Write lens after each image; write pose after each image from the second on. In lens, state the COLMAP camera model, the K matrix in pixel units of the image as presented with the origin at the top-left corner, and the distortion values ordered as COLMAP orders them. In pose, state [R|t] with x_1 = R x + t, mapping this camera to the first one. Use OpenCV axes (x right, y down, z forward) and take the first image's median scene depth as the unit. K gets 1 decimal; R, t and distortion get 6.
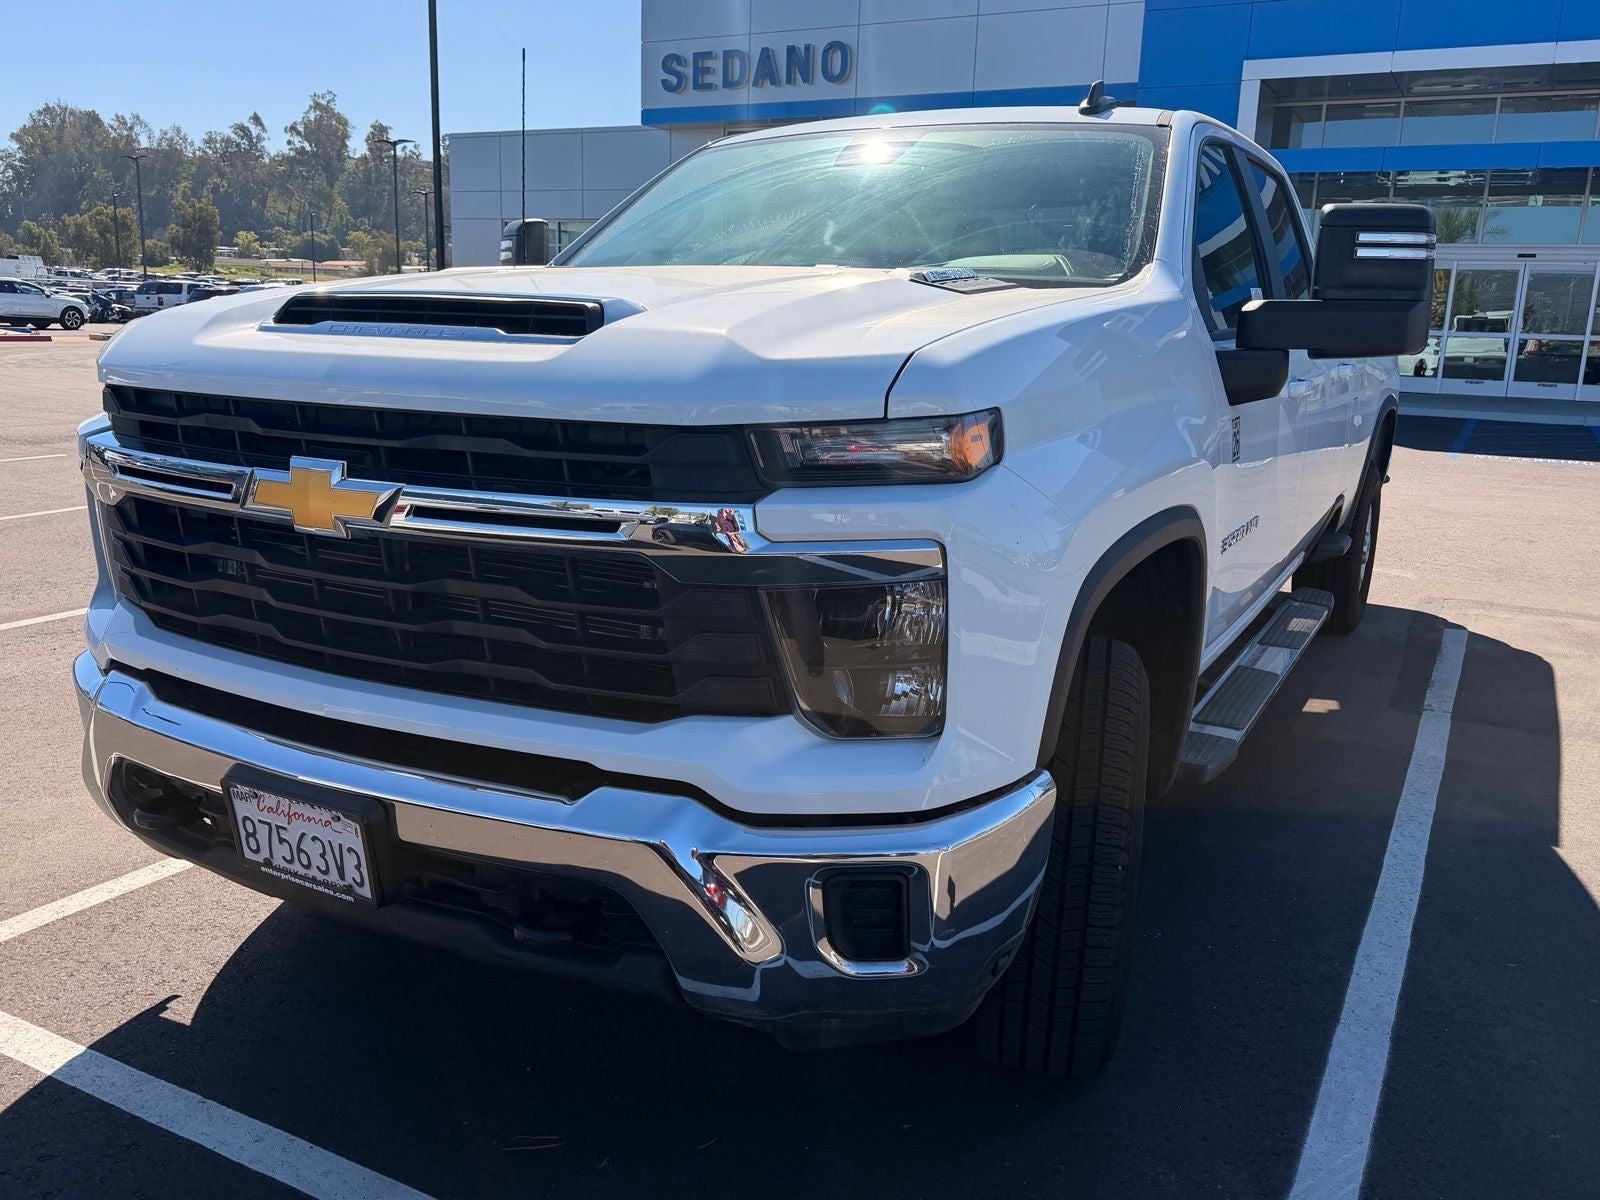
lens RADIAL K [[1343.1, 0, 747.5], [0, 1343.1, 596.3], [0, 0, 1]] dist [0.193930, -0.363106]
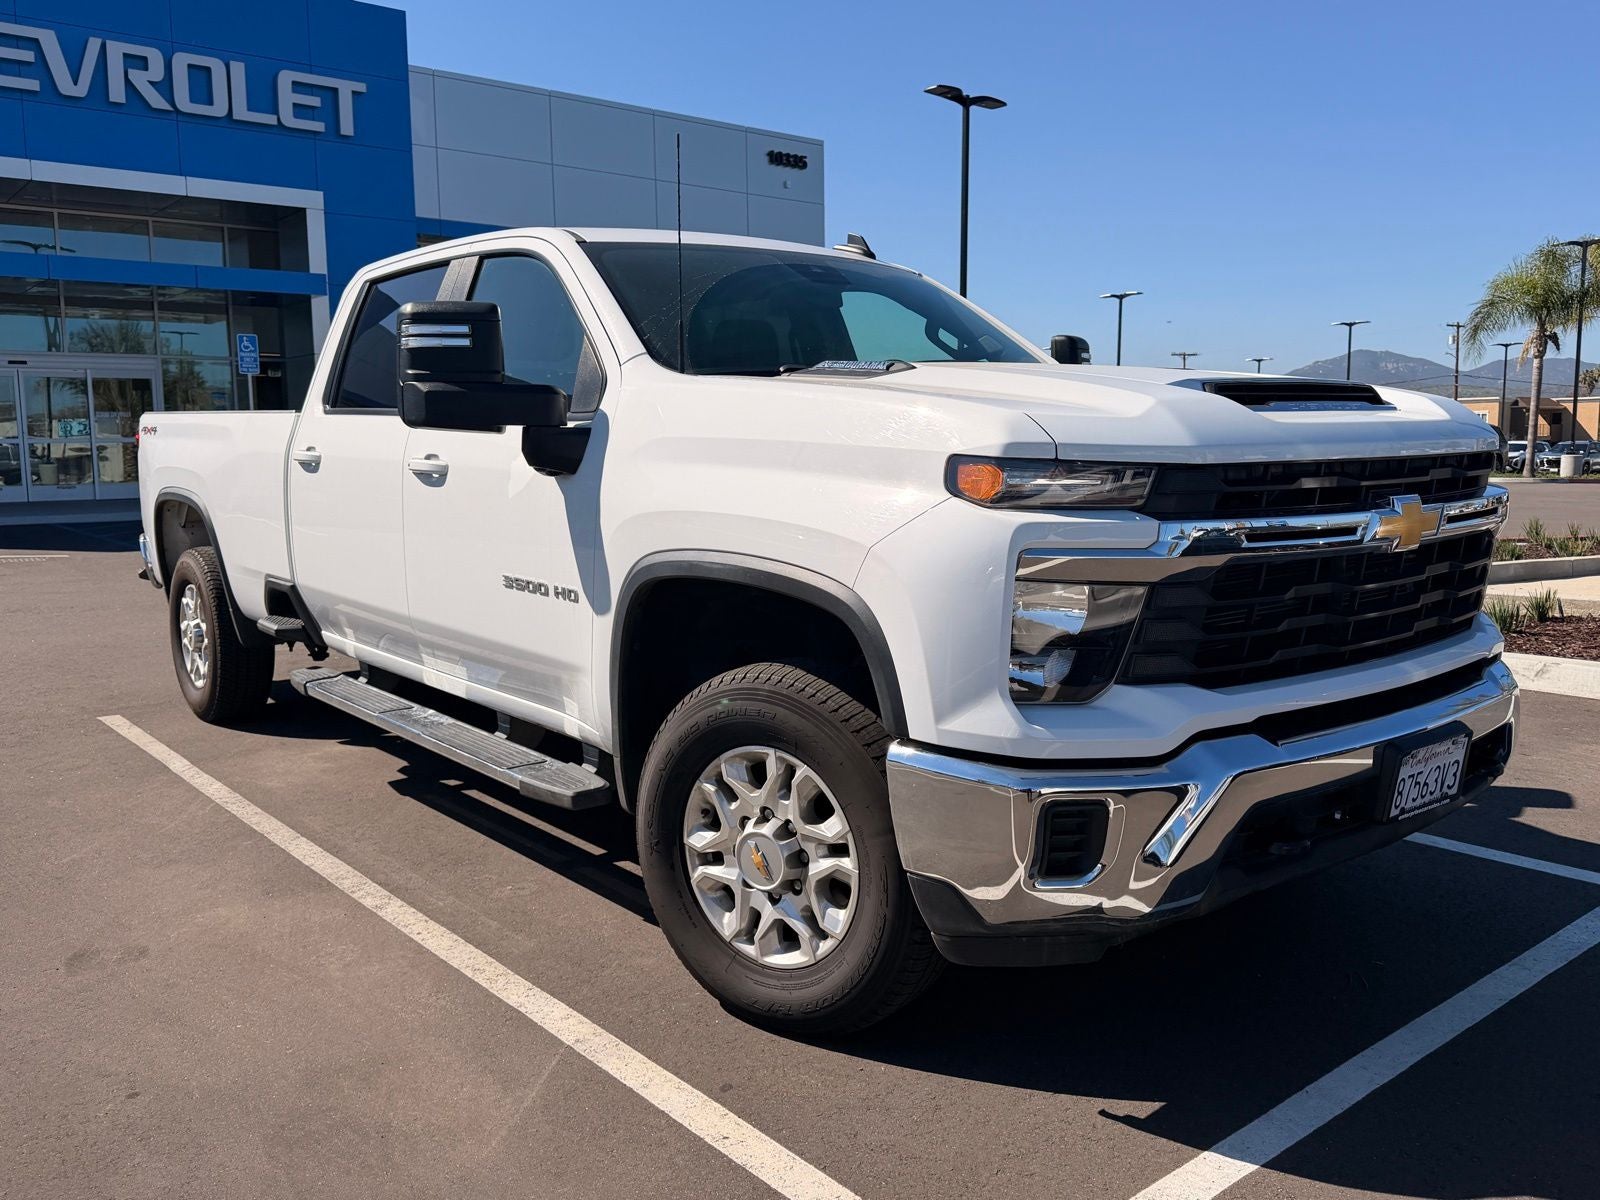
lens RADIAL K [[1343.1, 0, 747.5], [0, 1343.1, 596.3], [0, 0, 1]] dist [0.193930, -0.363106]
pose [[0.332299, -0.134611, 0.933519, -1.790913], [0.206934, 0.976052, 0.067083, -0.226135], [-0.920193, 0.170885, 0.352197, 1.100440]]
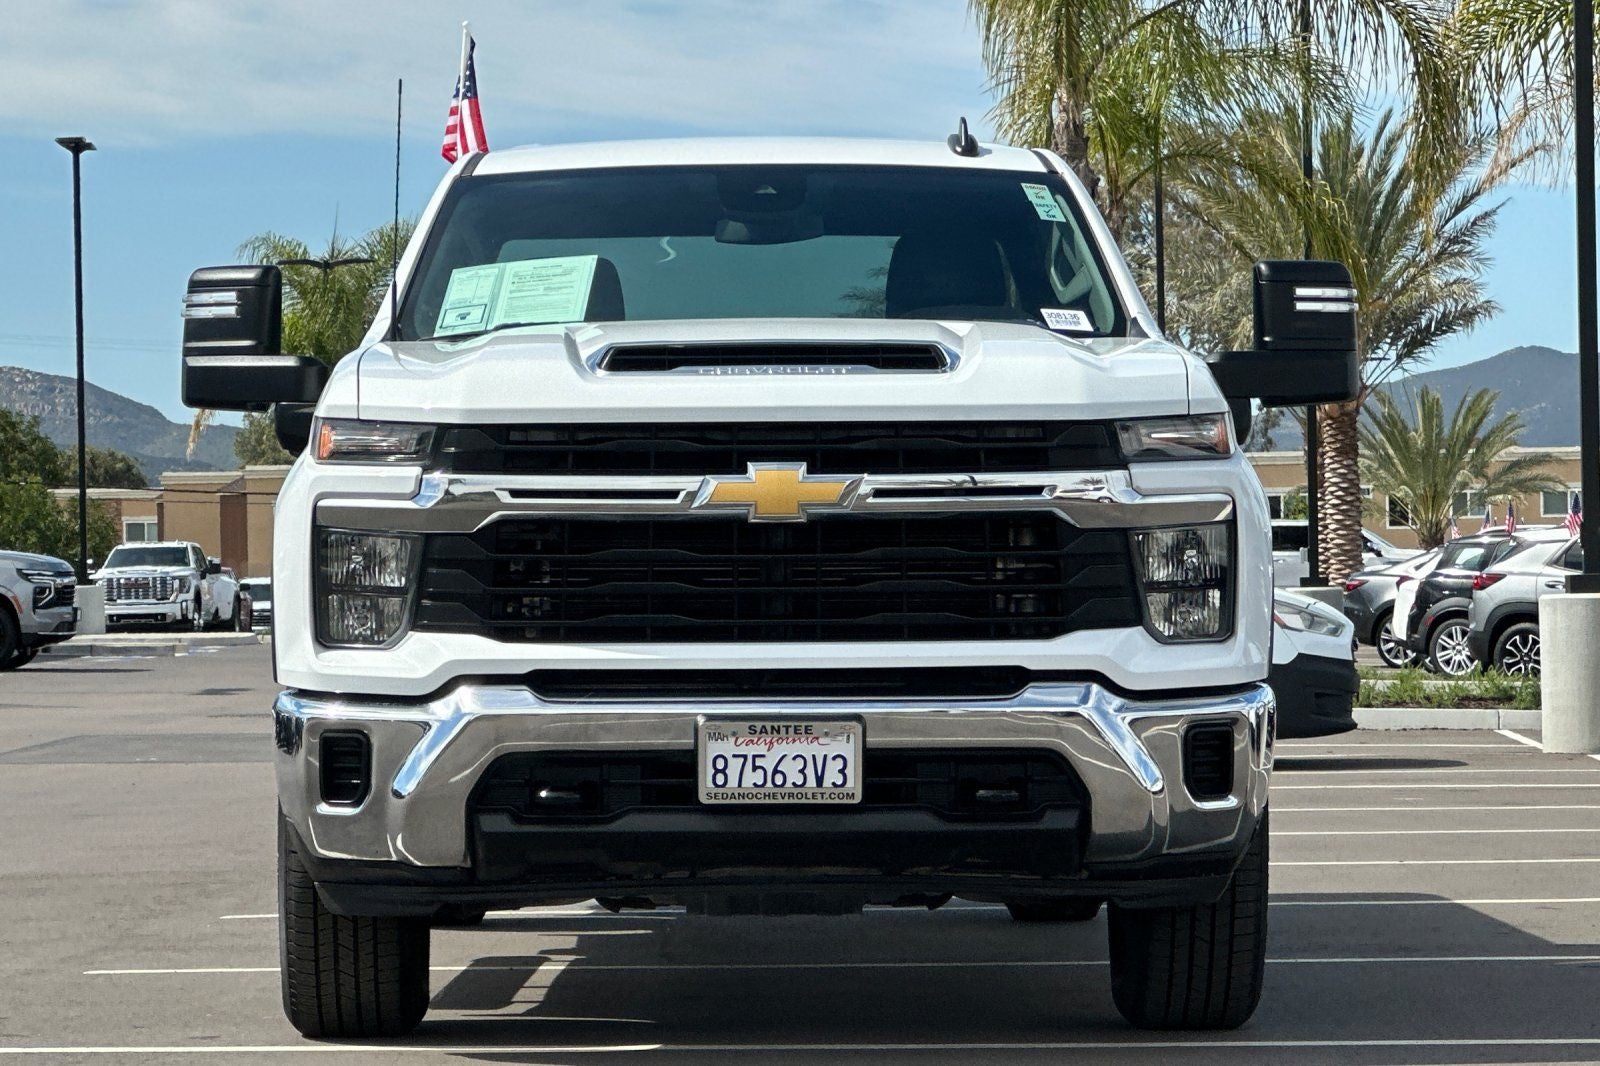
lens RADIAL K [[4243.8, 0, 800.0], [0, 4243.8, 533.0], [0, 0, 1]] dist [0.675984, 0.028559]
pose [[0.876567, -0.028922, 0.480410, -2.161051], [0.120341, 0.979656, -0.160599, 0.595892], [-0.465992, 0.198589, 0.862215, -2.398864]]
